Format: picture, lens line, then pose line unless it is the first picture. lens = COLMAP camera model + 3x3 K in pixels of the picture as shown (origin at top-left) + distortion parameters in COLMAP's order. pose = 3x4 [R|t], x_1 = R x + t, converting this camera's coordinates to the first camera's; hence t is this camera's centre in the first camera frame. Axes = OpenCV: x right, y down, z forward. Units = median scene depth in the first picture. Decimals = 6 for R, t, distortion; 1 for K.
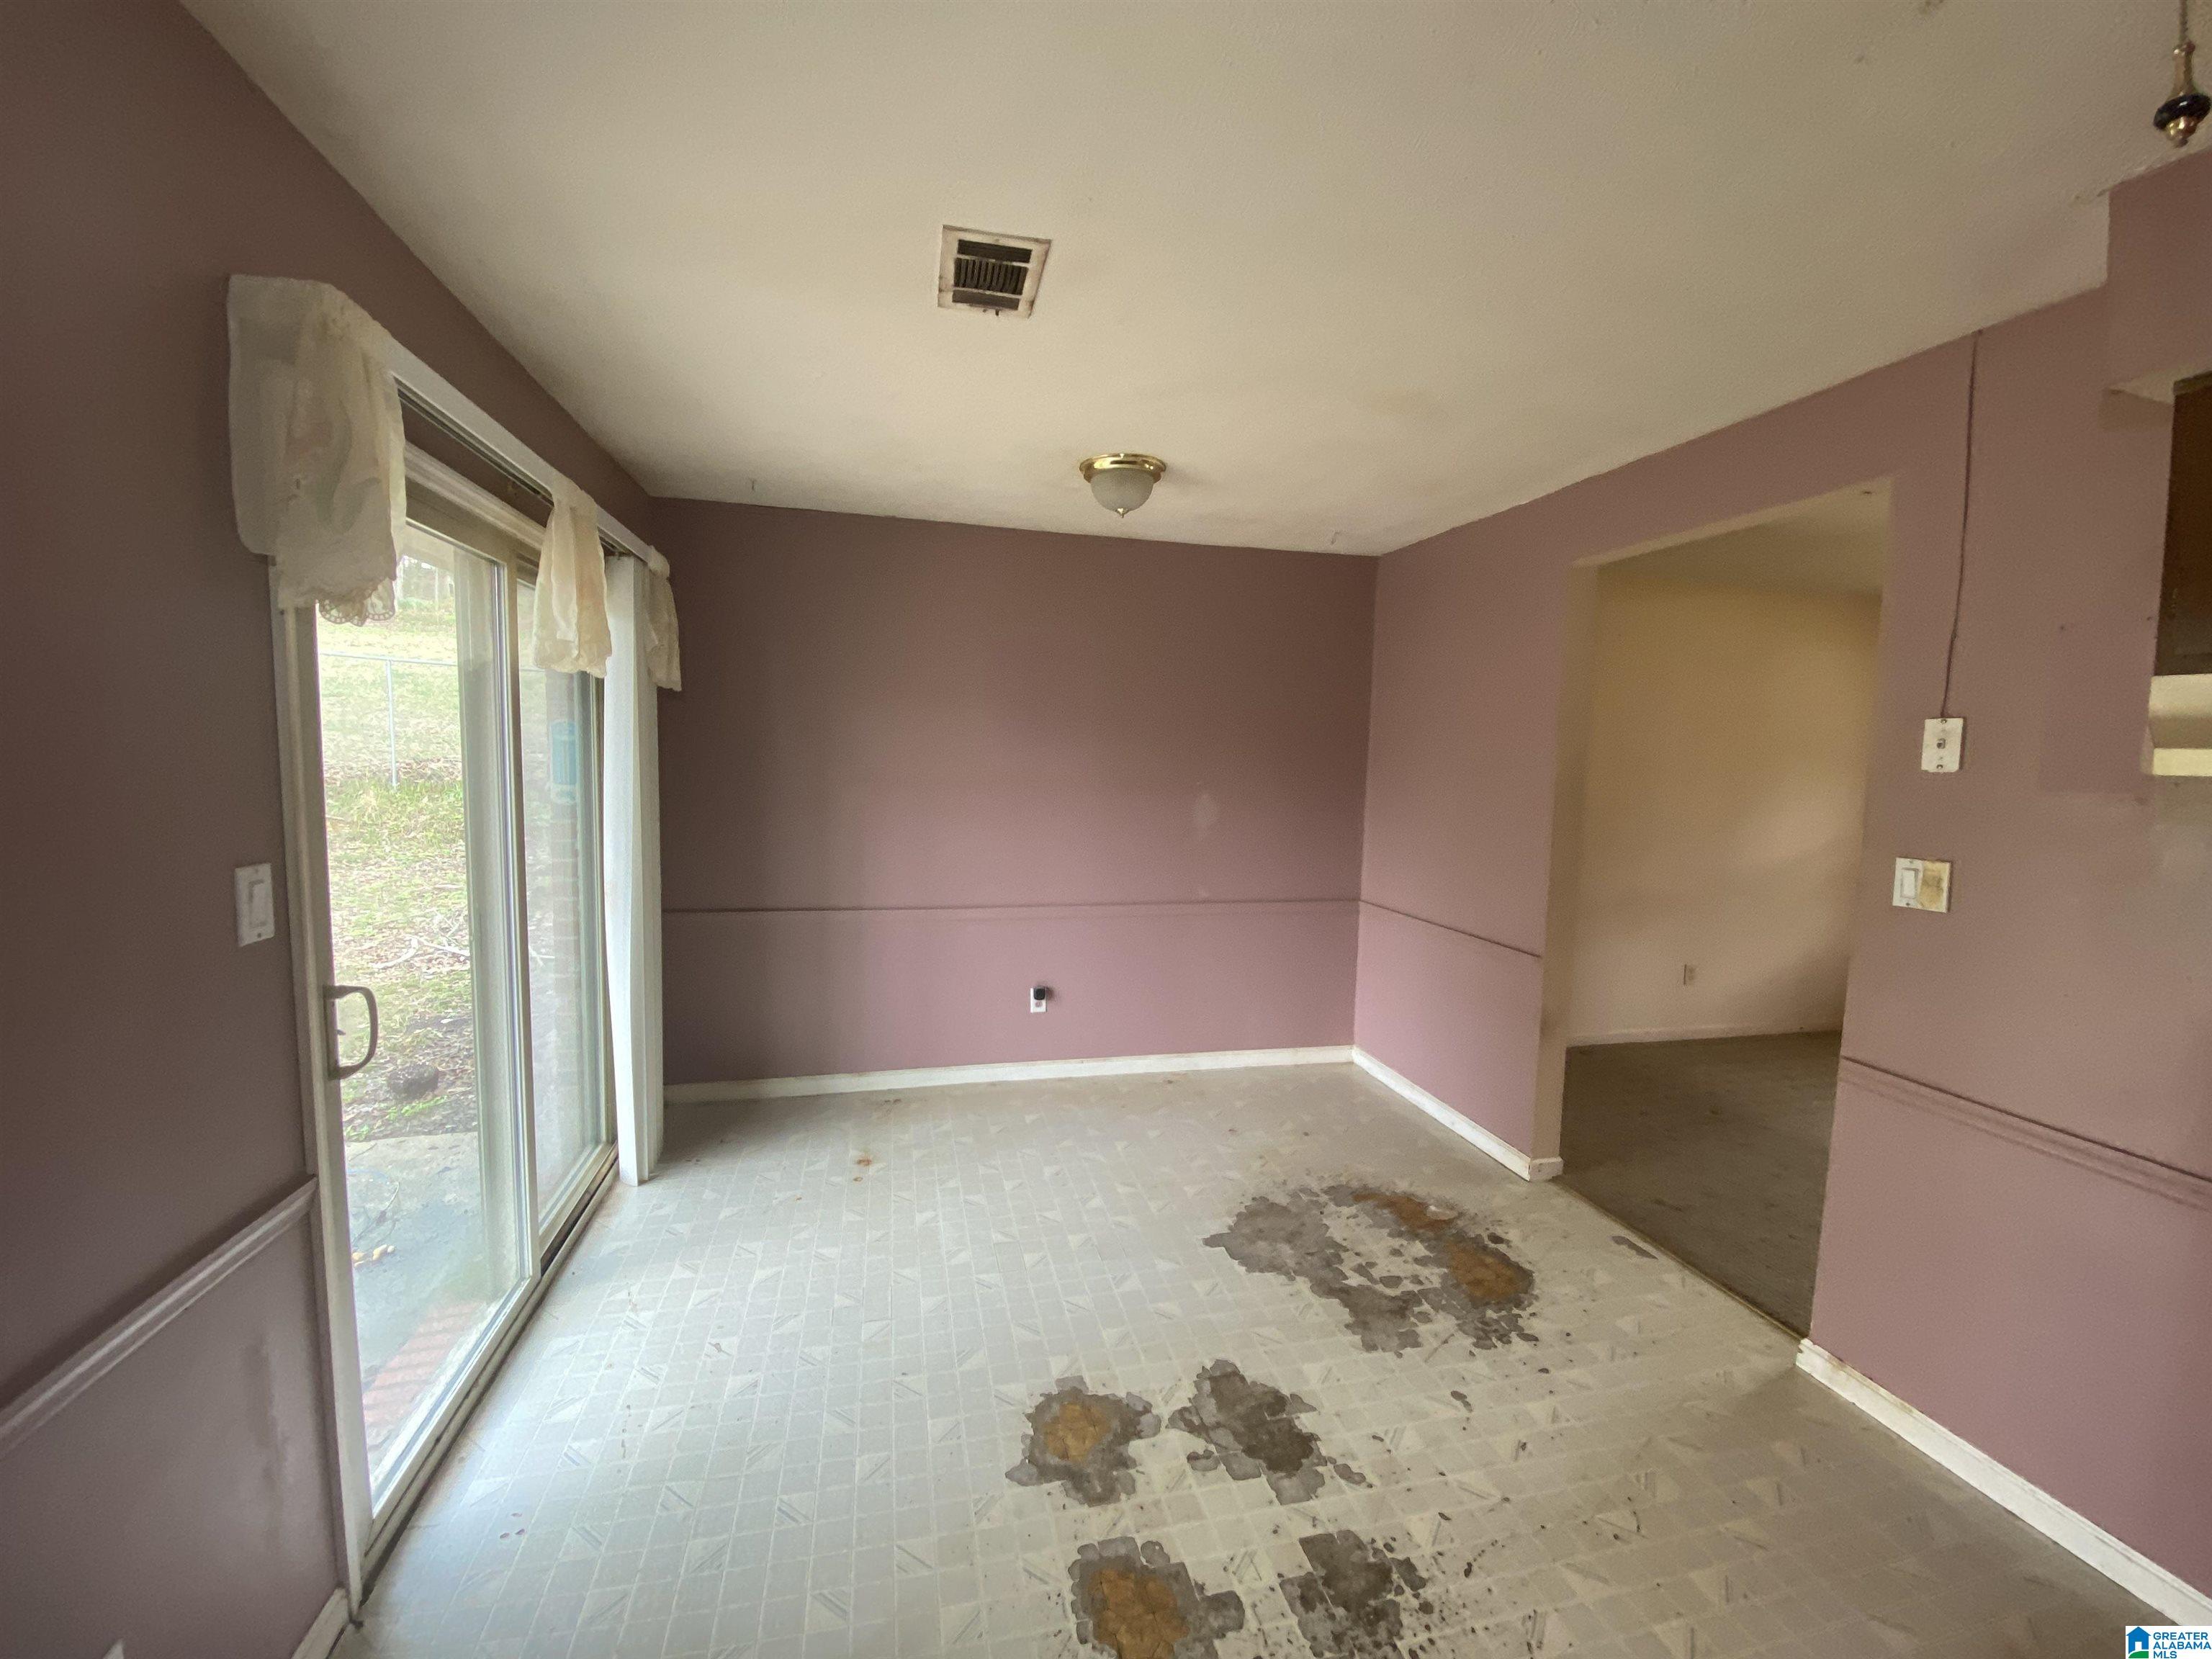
lens RADIAL K [[985.8, 0, 1091.7], [0, 985.8, 844.4], [0, 0, 1]] dist [0.001339, -0.012275]
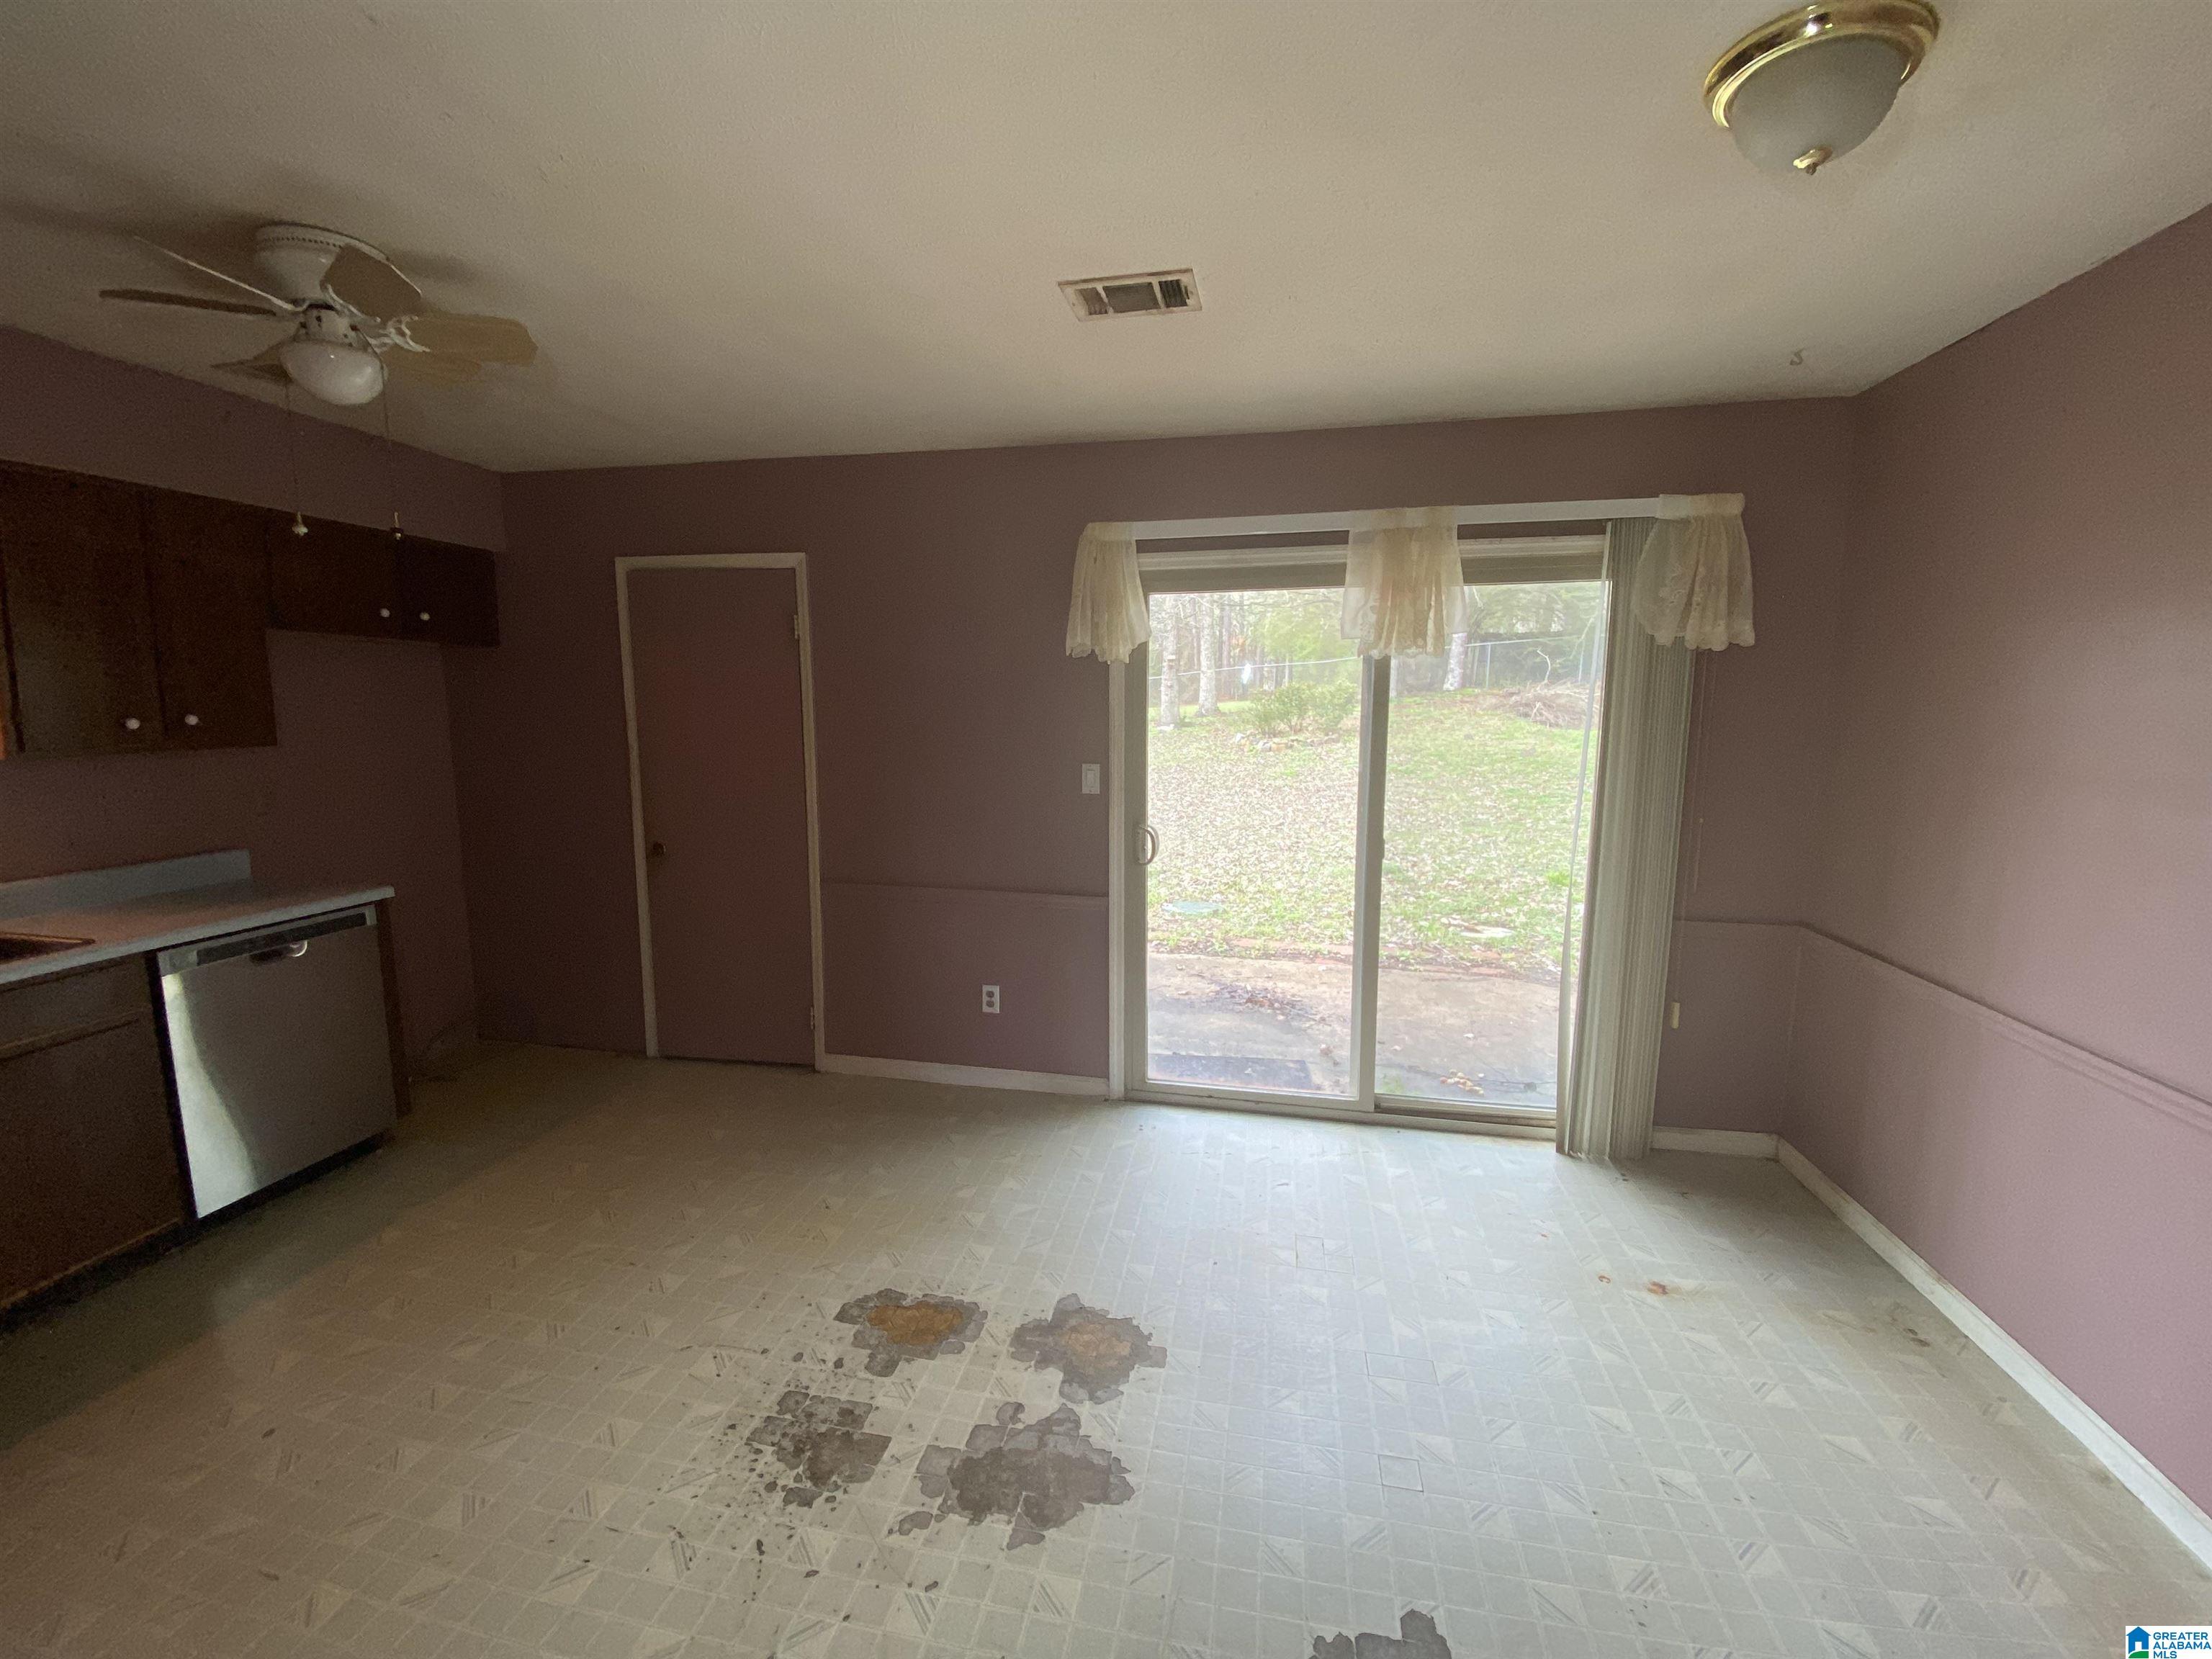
lens RADIAL K [[985.8, 0, 1091.7], [0, 985.8, 844.4], [0, 0, 1]] dist [0.001339, -0.012275]
pose [[-0.487264, 0.096619, -0.867893, 0.920441], [-0.099960, 0.981156, 0.165349, -0.123569], [0.867515, 0.167323, -0.468424, 1.494752]]
